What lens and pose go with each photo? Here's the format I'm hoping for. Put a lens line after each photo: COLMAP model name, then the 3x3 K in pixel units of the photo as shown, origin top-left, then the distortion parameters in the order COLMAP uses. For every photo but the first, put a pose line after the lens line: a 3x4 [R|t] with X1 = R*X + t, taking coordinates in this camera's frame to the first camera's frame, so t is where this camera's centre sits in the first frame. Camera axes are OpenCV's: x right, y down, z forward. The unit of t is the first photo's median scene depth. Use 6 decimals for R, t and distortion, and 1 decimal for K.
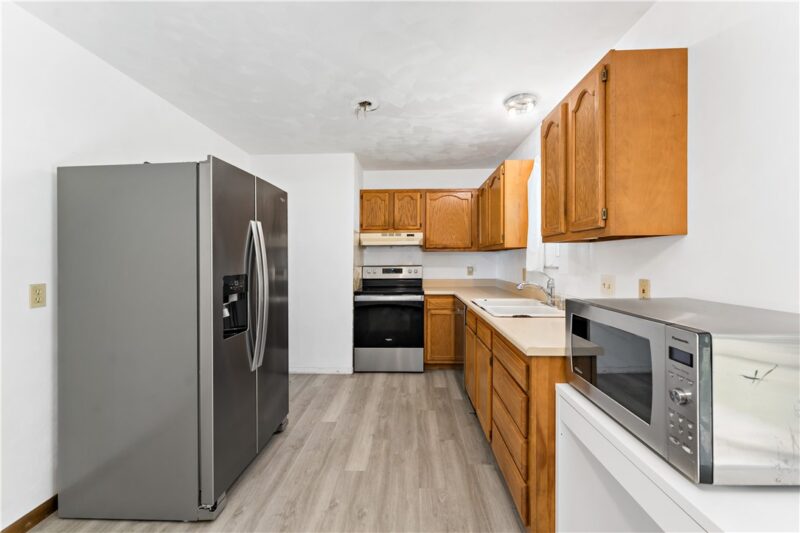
lens RADIAL K [[324.6, 0, 402.4], [0, 324.6, 258.0], [0, 0, 1]] dist [-0.000219, 0.000042]
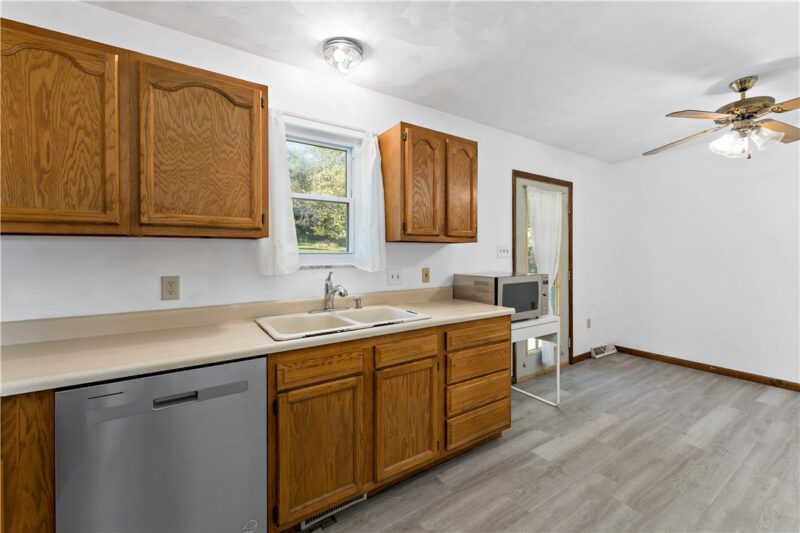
lens RADIAL K [[321.0, 0, 401.9], [0, 321.0, 263.9], [0, 0, 1]] dist [-0.000809, 0.000129]
pose [[-0.567118, -0.011877, 0.823551, -0.256927], [0.008039, 0.999769, 0.019954, 0.005234], [-0.823597, 0.017936, -0.566891, 0.980172]]
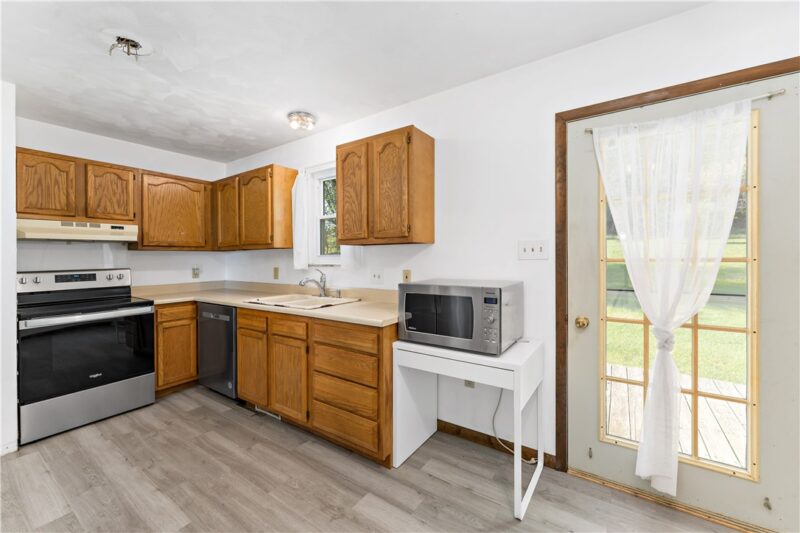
lens RADIAL K [[321.0, 0, 401.9], [0, 321.0, 263.9], [0, 0, 1]] dist [-0.000809, 0.000129]
pose [[0.537216, -0.019343, 0.843223, -0.293323], [0.006396, 0.999802, 0.018860, 0.002971], [-0.843421, -0.004738, 0.537233, 0.081251]]
